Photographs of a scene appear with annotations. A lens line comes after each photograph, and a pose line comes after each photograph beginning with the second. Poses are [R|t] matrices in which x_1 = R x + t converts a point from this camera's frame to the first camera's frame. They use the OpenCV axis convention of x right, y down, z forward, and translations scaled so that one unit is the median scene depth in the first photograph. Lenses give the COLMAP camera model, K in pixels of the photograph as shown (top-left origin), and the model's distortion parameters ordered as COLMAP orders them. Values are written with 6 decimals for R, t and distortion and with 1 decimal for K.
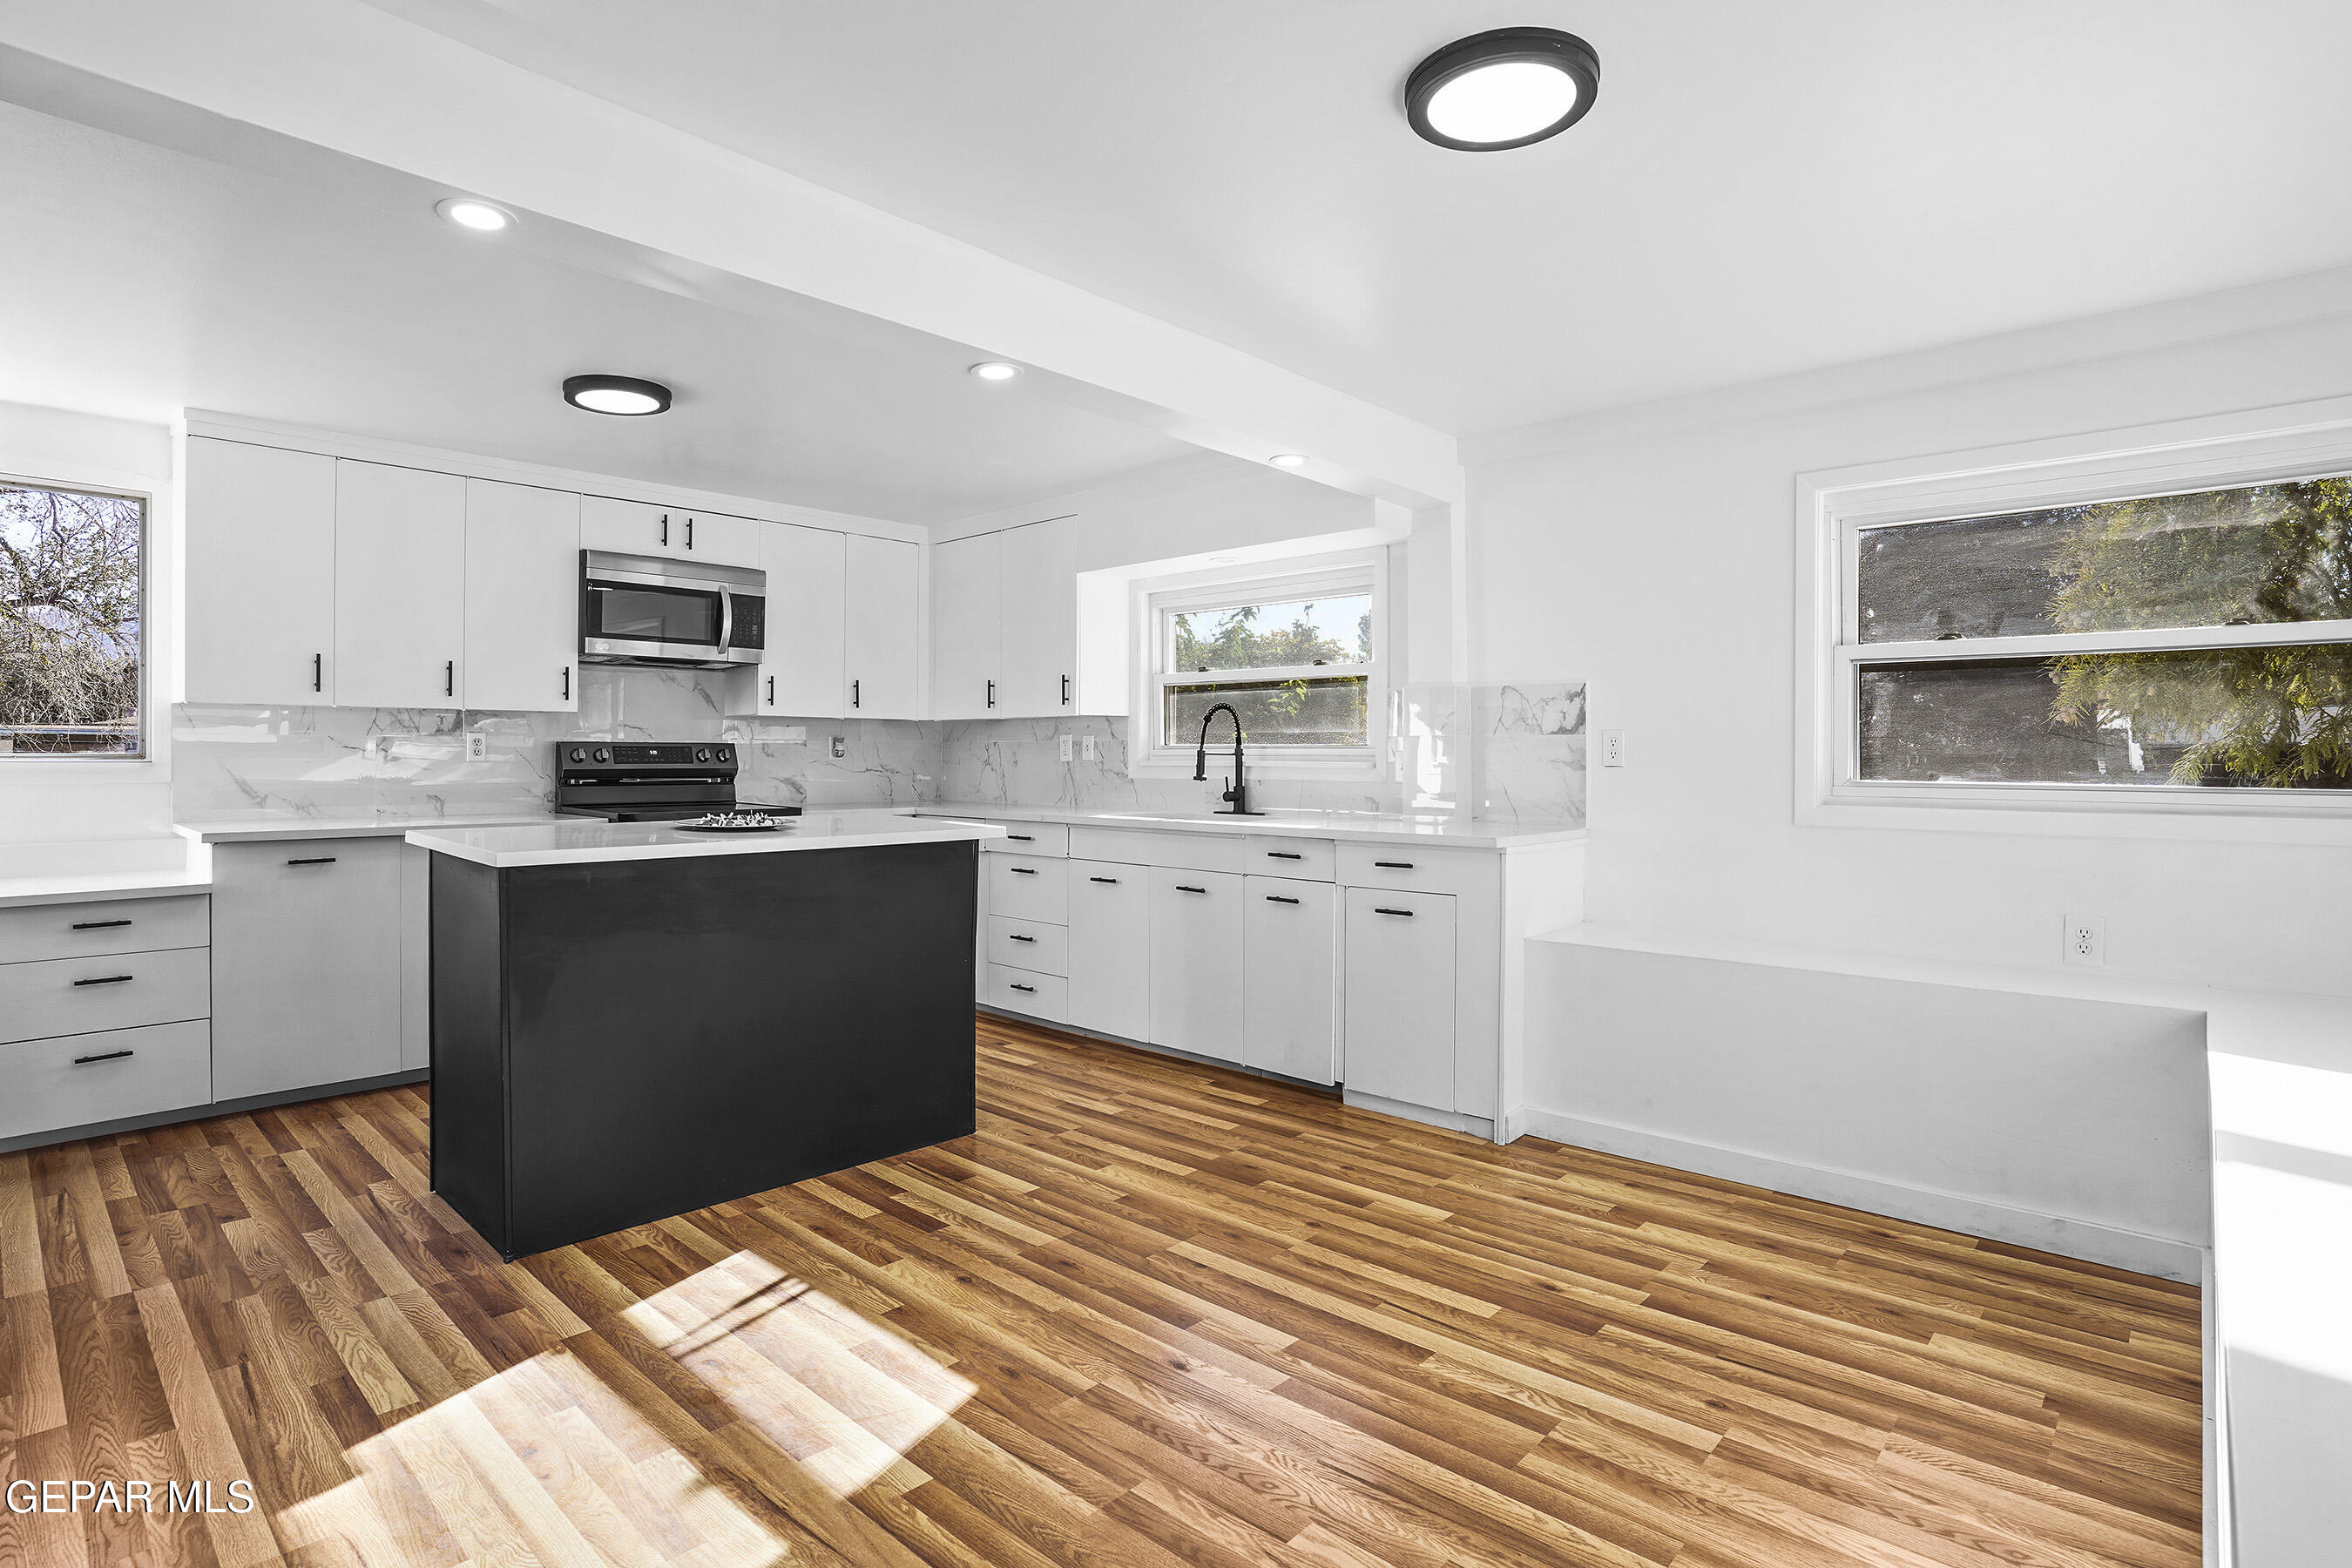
lens RADIAL K [[1164.1, 0, 1148.6], [0, 1164.1, 757.2], [0, 0, 1]] dist [-0.075058, 0.033023]
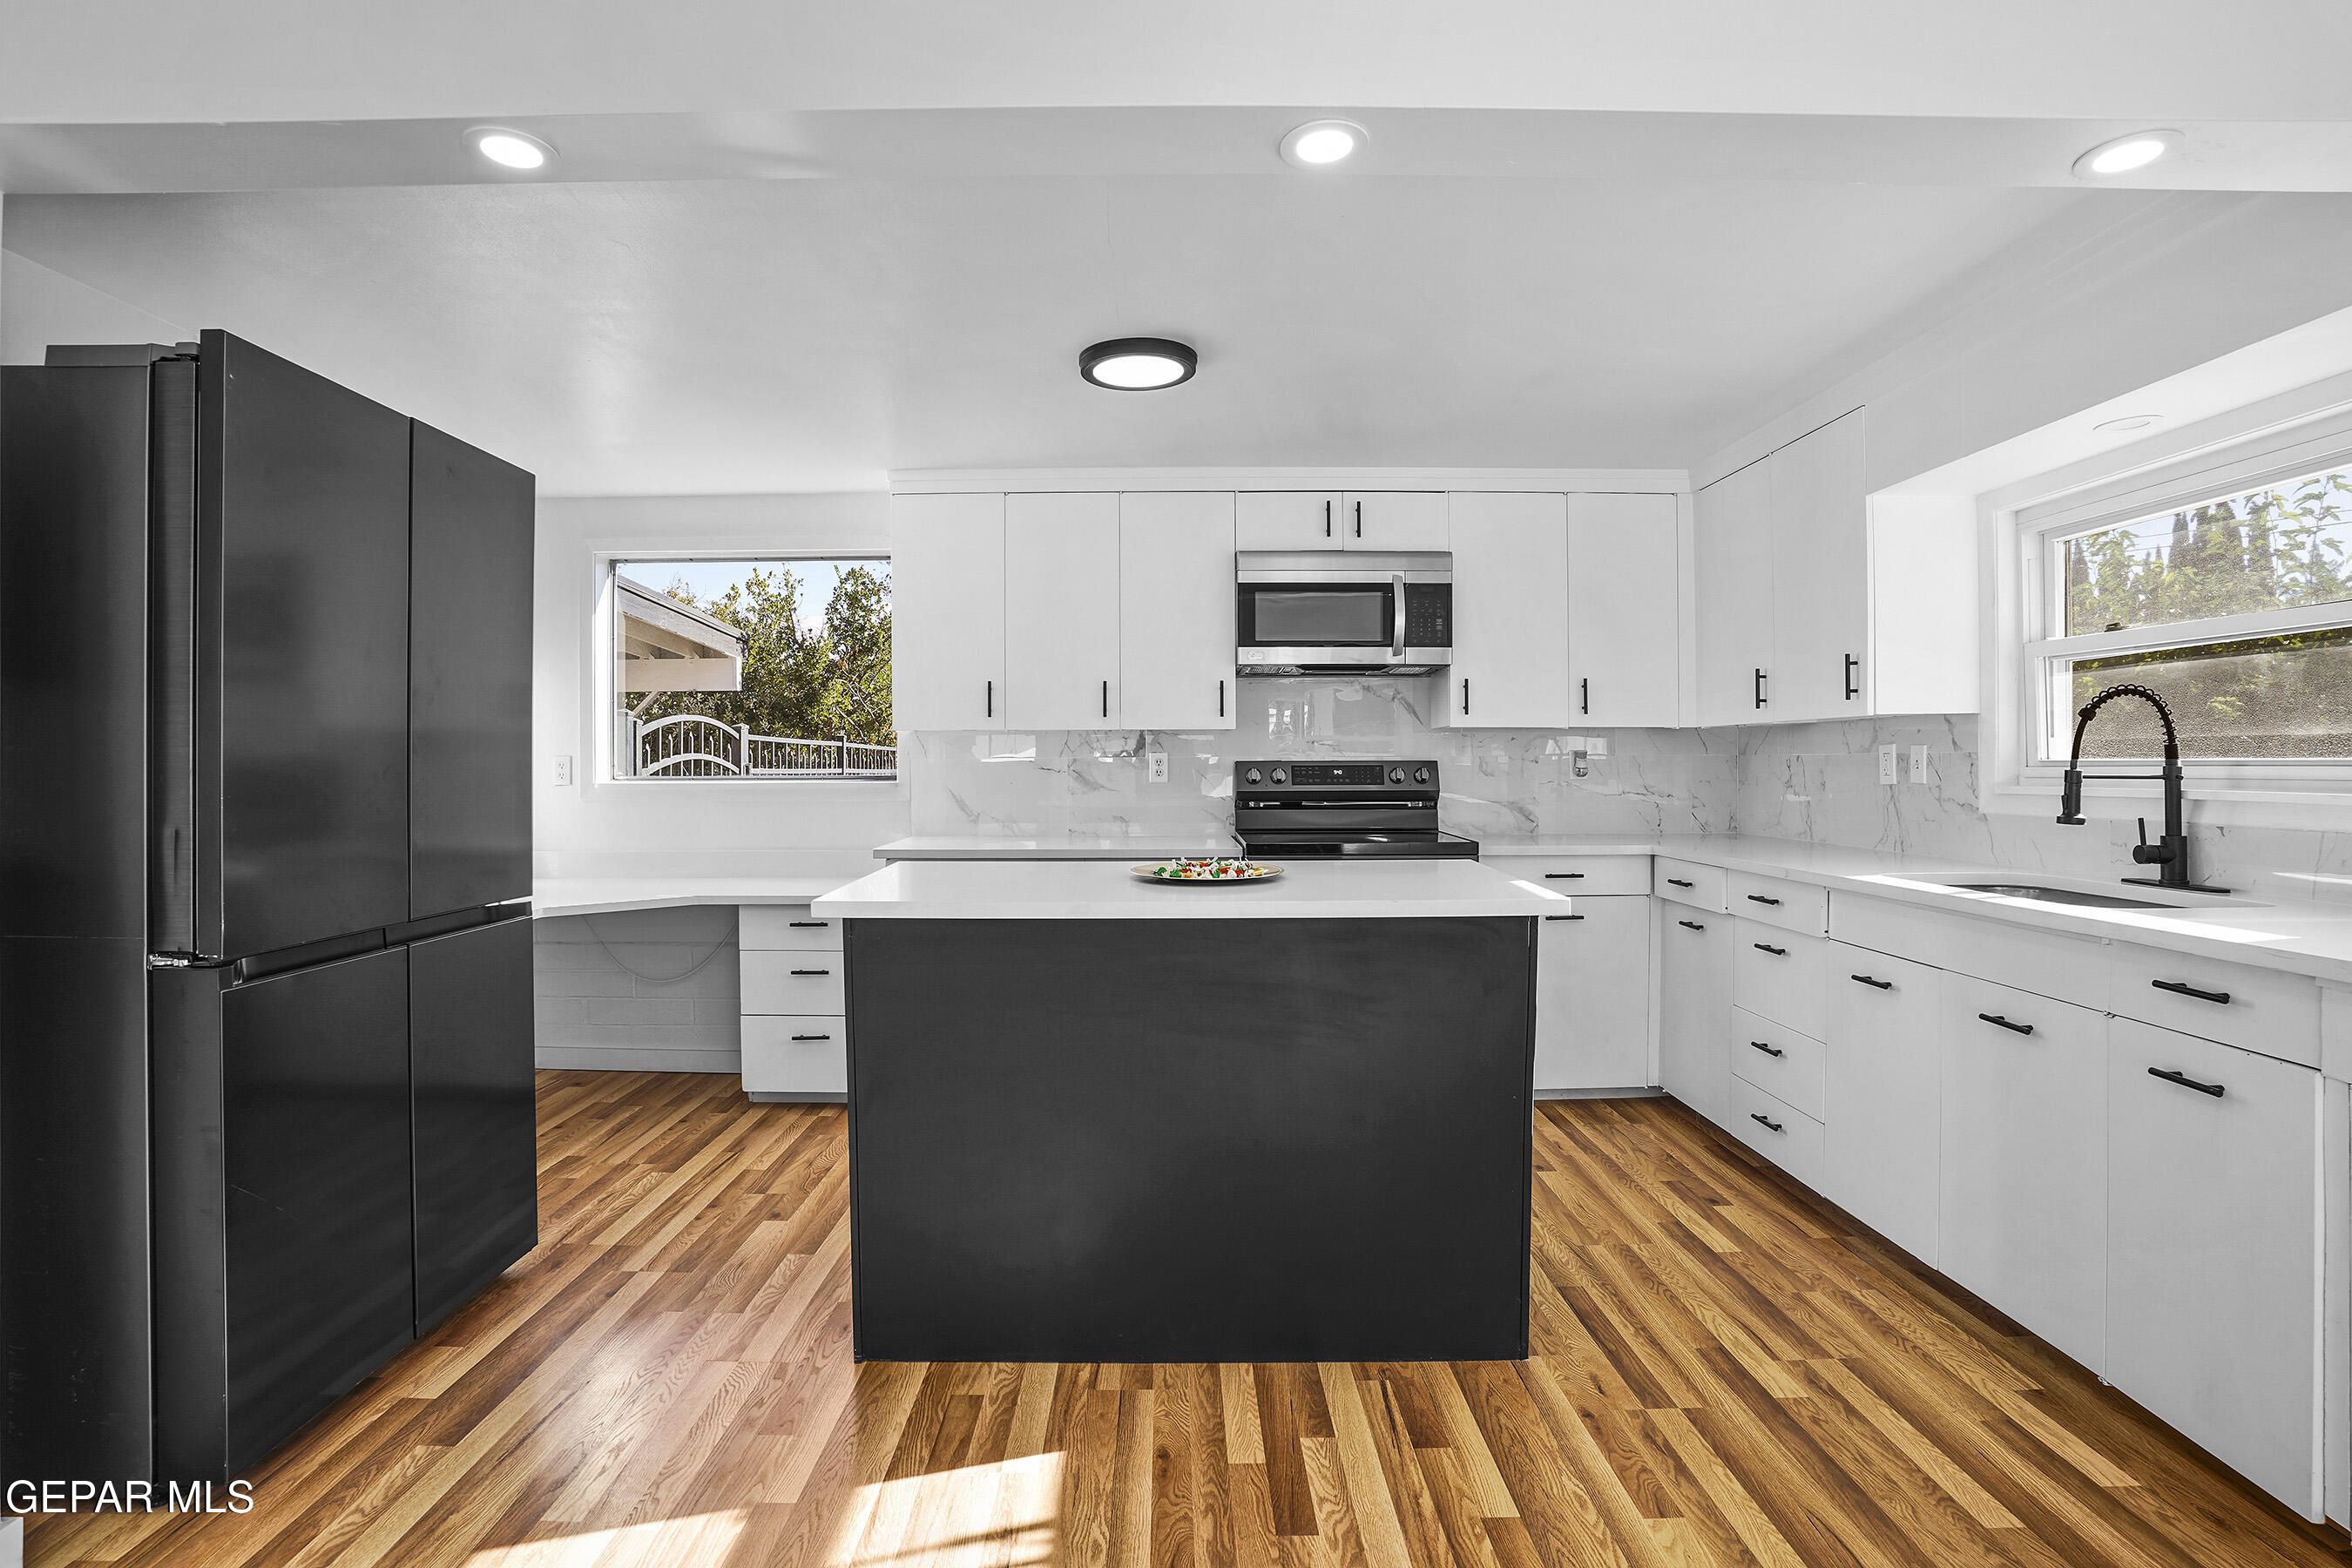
lens RADIAL K [[1154.7, 0, 1181.3], [0, 1154.7, 766.8], [0, 0, 1]] dist [-0.076088, 0.034008]
pose [[0.693477, -0.002704, -0.720474, 0.138241], [0.002851, 0.999995, -0.001009, -0.008689], [0.720473, -0.001355, 0.693481, 0.326152]]
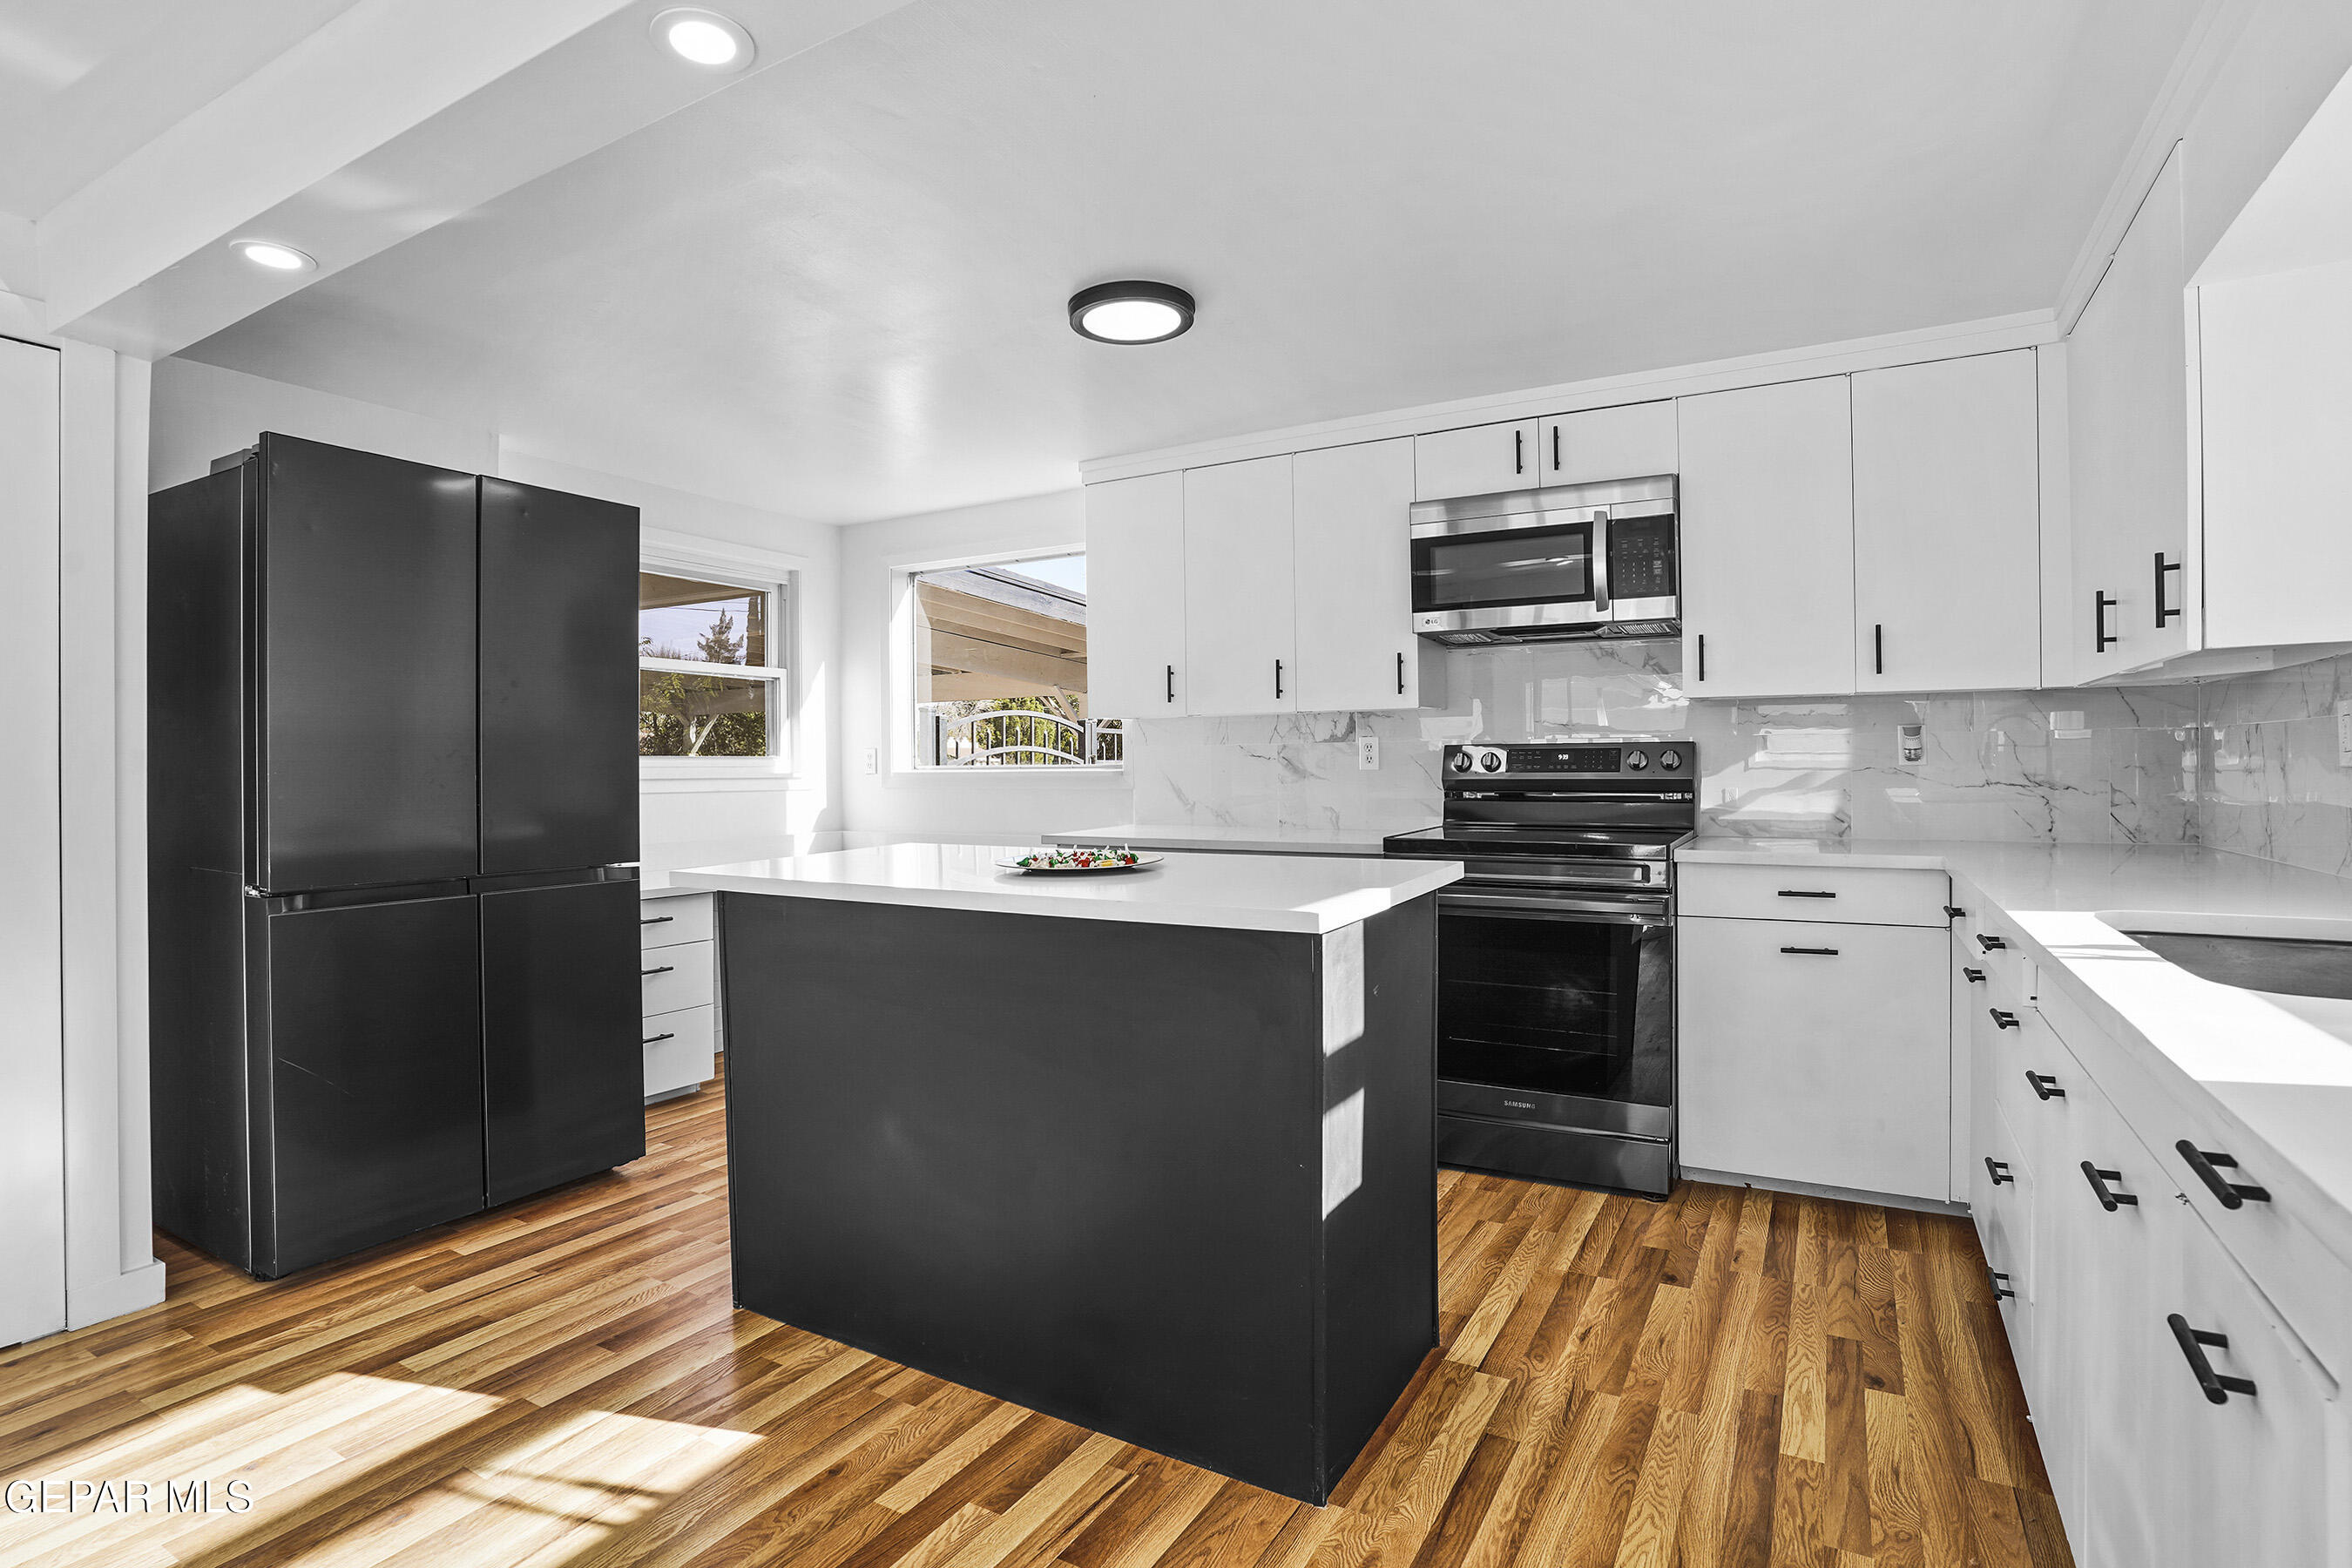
lens RADIAL K [[1162.9, 0, 1186.1], [0, 1162.9, 766.7], [0, 0, 1]] dist [-0.070482, 0.032151]
pose [[0.235861, -0.002366, -0.971784, 0.251129], [0.007680, 0.999970, -0.000570, 0.000714], [0.971756, -0.007329, 0.235872, 0.650868]]
